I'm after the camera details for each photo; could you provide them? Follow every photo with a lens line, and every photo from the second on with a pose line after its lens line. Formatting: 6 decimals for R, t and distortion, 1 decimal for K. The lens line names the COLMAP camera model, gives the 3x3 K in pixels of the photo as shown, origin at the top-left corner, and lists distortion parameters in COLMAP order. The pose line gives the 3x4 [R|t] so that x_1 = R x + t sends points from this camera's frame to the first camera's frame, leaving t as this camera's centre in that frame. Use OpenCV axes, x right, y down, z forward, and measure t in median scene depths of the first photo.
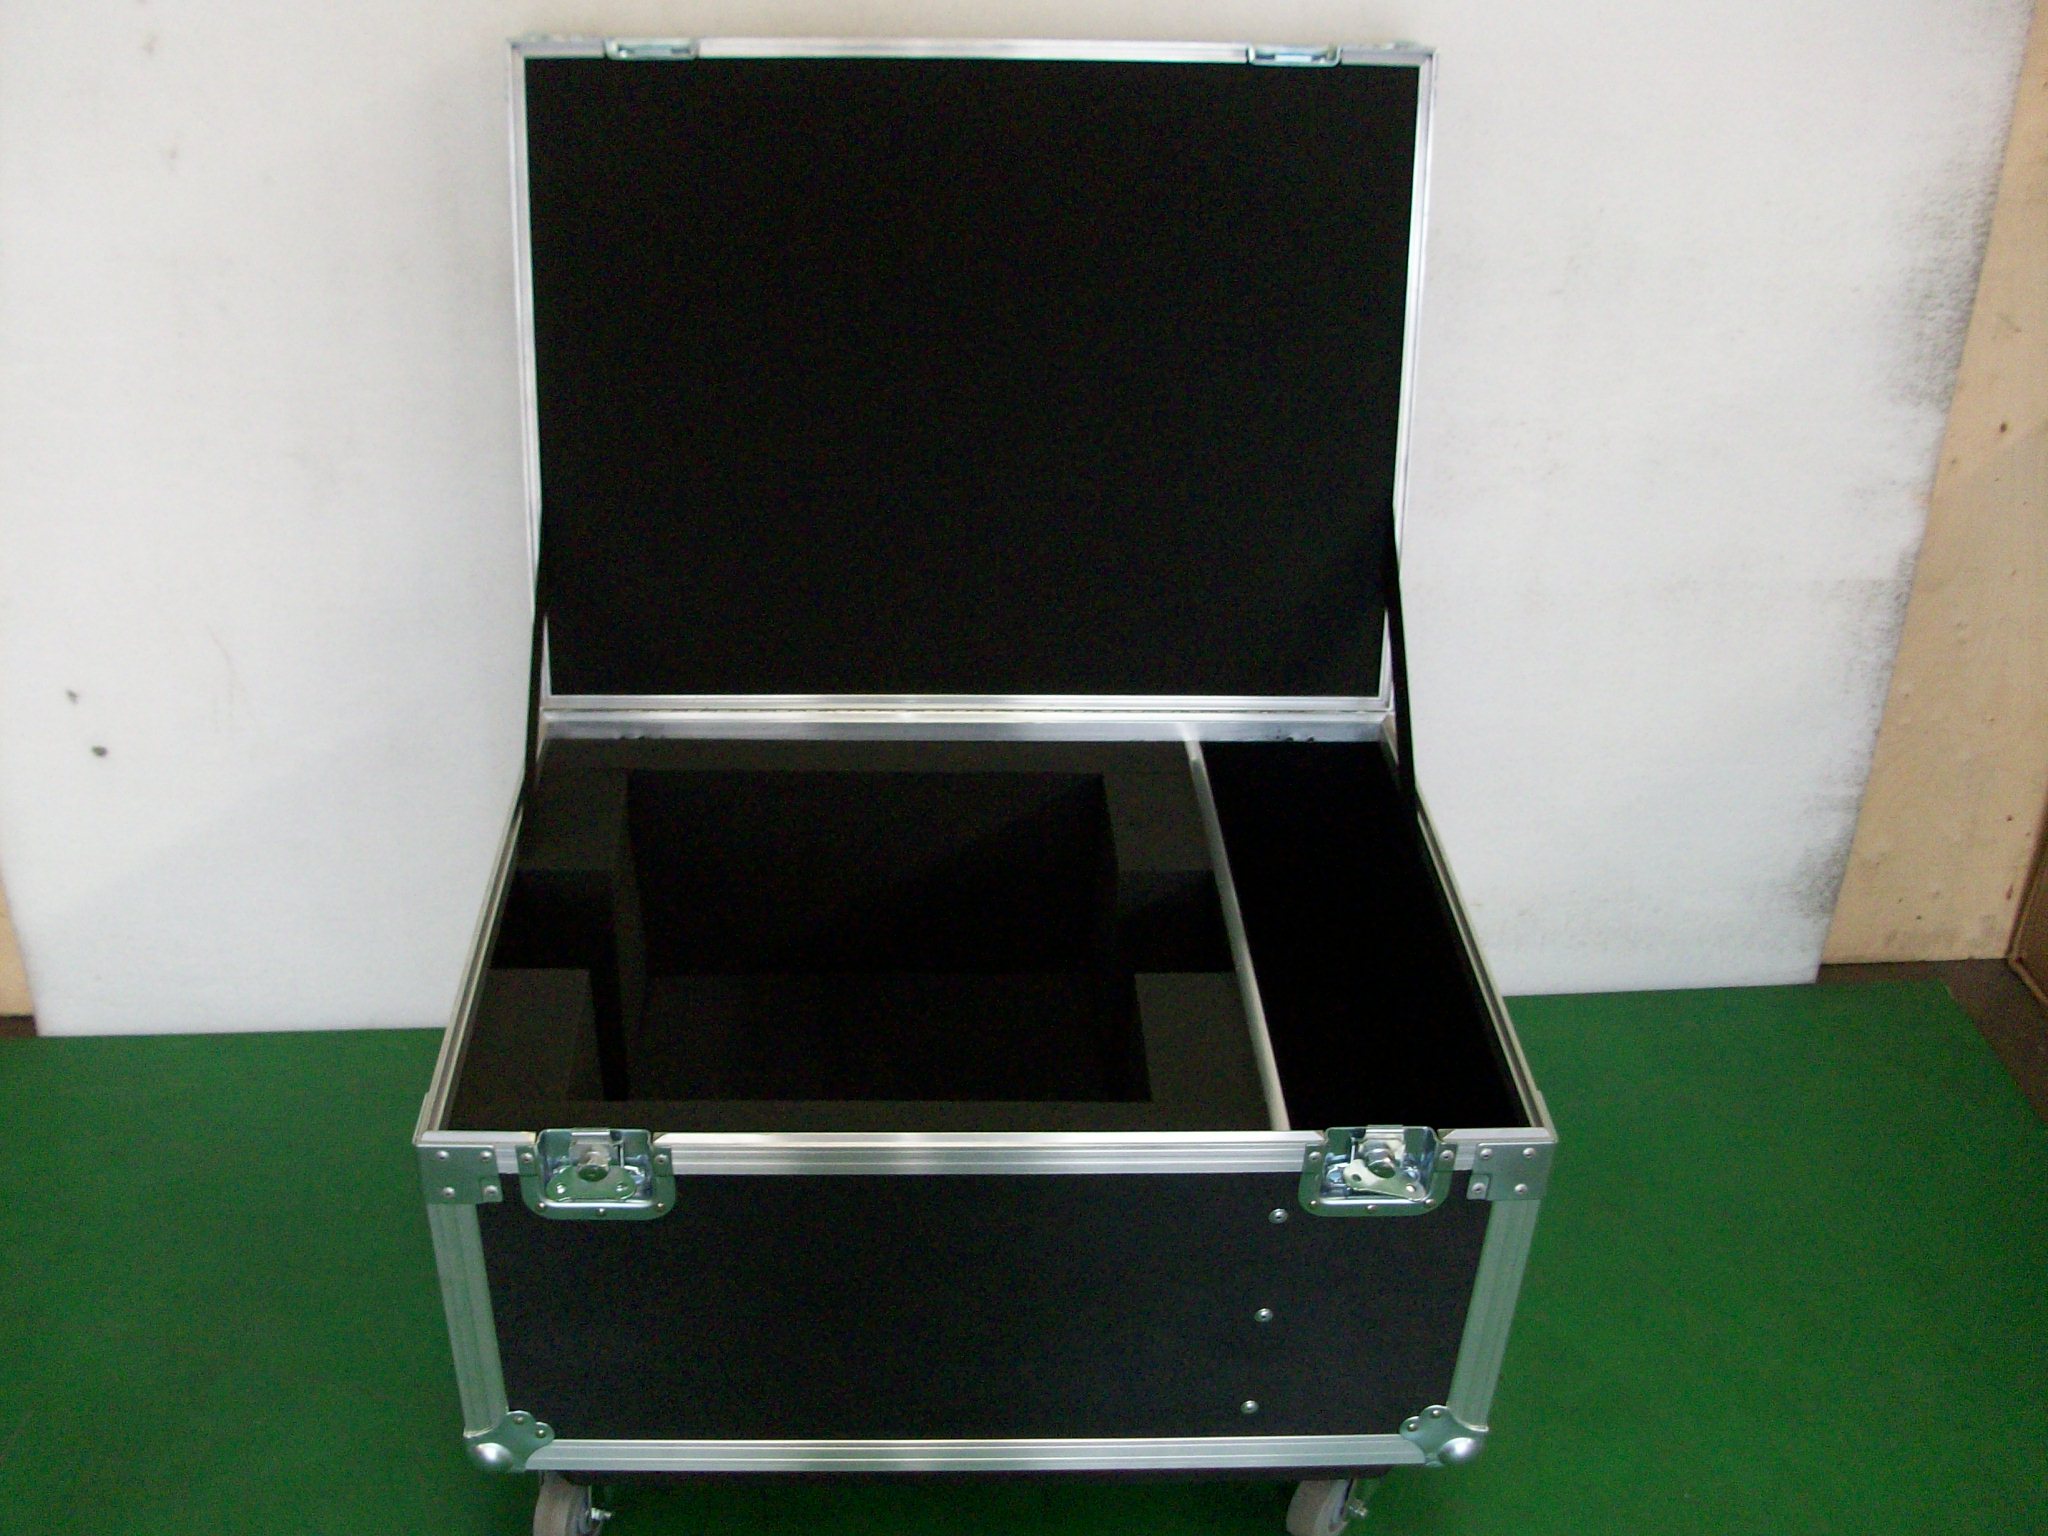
lens RADIAL K [[2144.5, 0, 1019.9], [0, 2144.5, 758.4], [0, 0, 1]] dist [-0.086583, 0.000000]
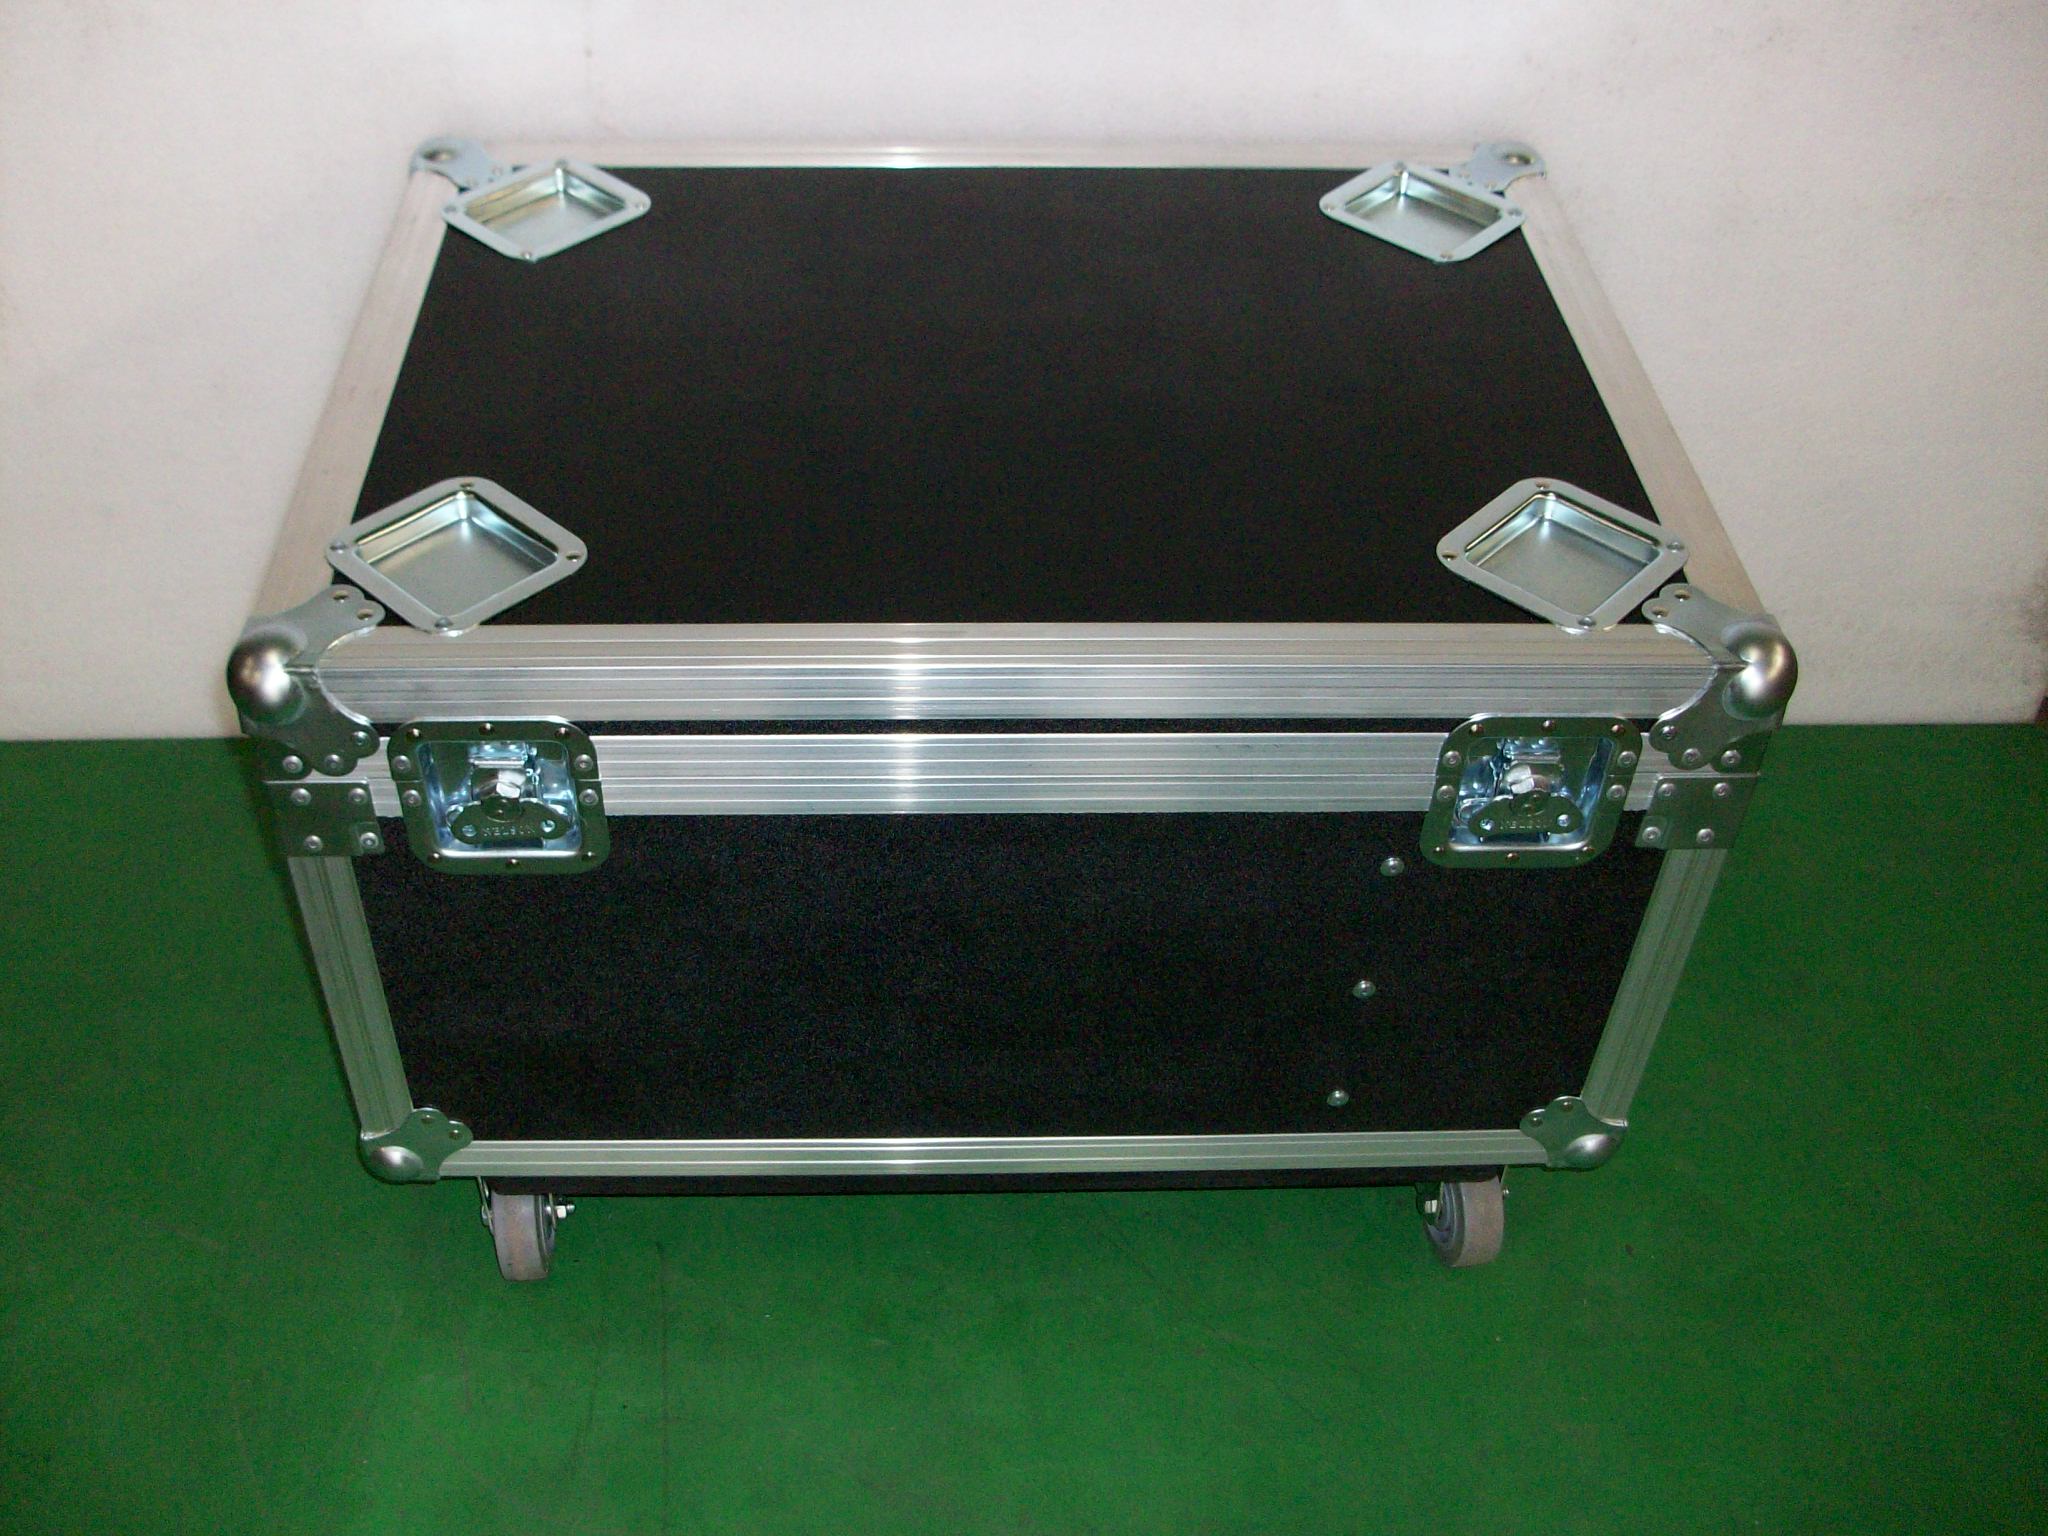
lens RADIAL K [[2144.5, 0, 1007.9], [0, 2144.5, 773.5], [0, 0, 1]] dist [-0.086583, 0.000000]
pose [[0.999993, -0.000357, 0.003841, -0.019622], [-0.000346, 0.983426, 0.181309, 0.037505], [-0.003842, -0.181309, 0.983419, 0.225583]]
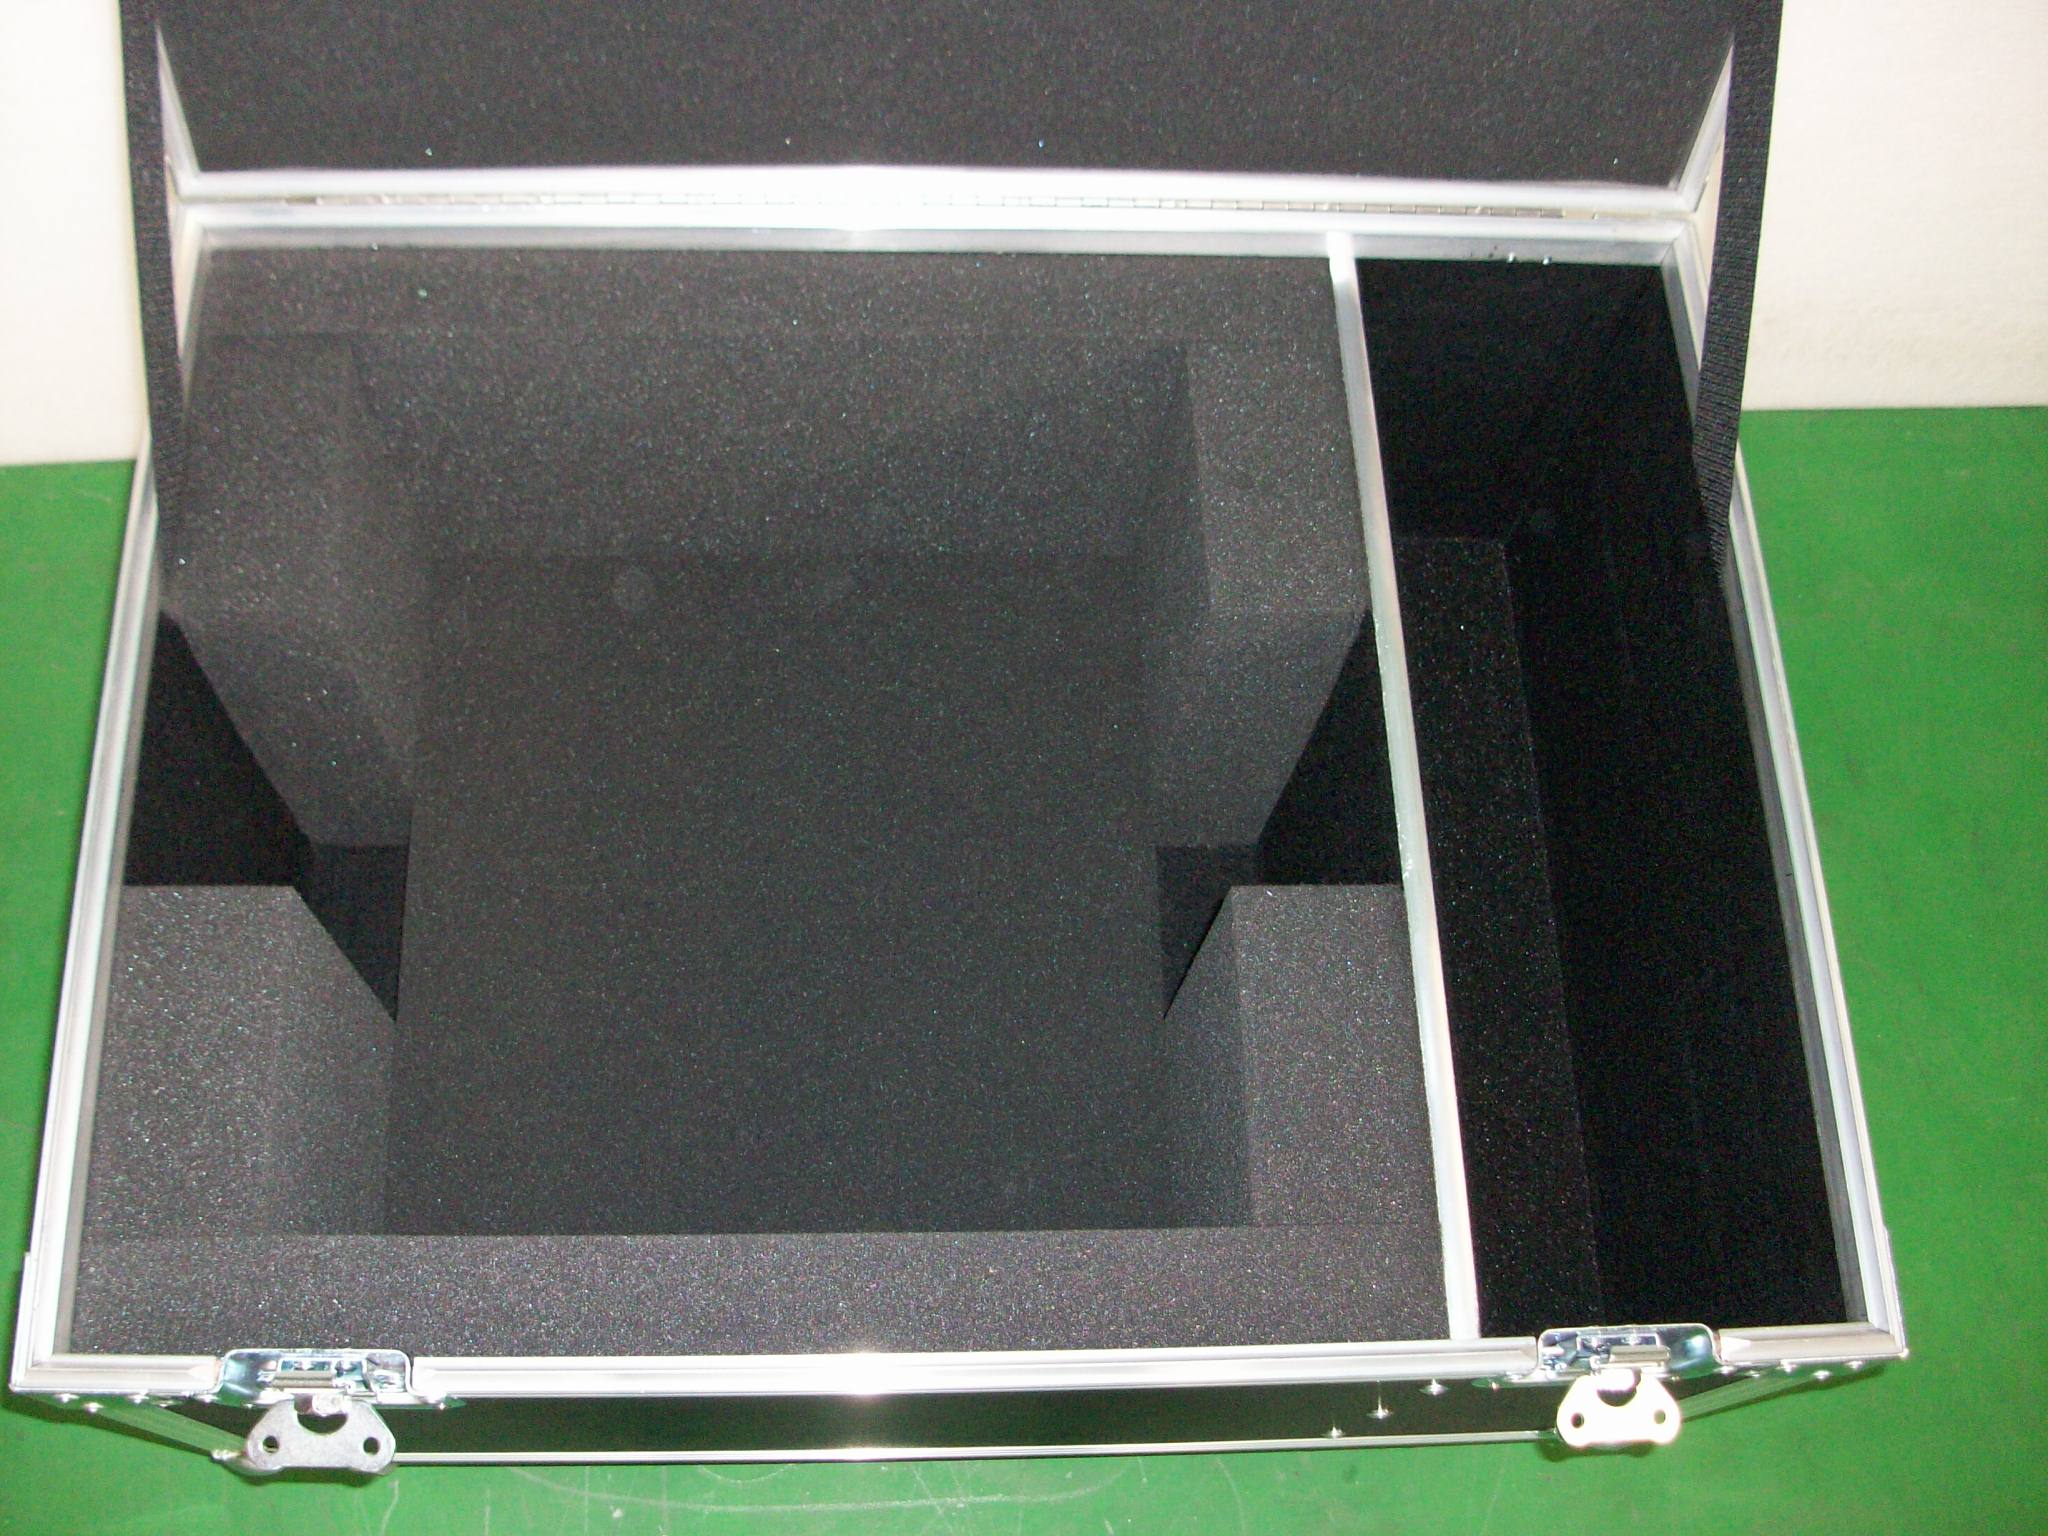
lens RADIAL K [[2144.5, 0, 1036.7], [0, 2144.5, 766.9], [0, 0, 1]] dist [-0.086583, 0.000000]
pose [[0.999415, 0.023191, 0.025125, -0.014740], [-0.033511, 0.810336, 0.585007, -0.271970], [-0.006793, -0.585507, 0.810639, 0.550479]]
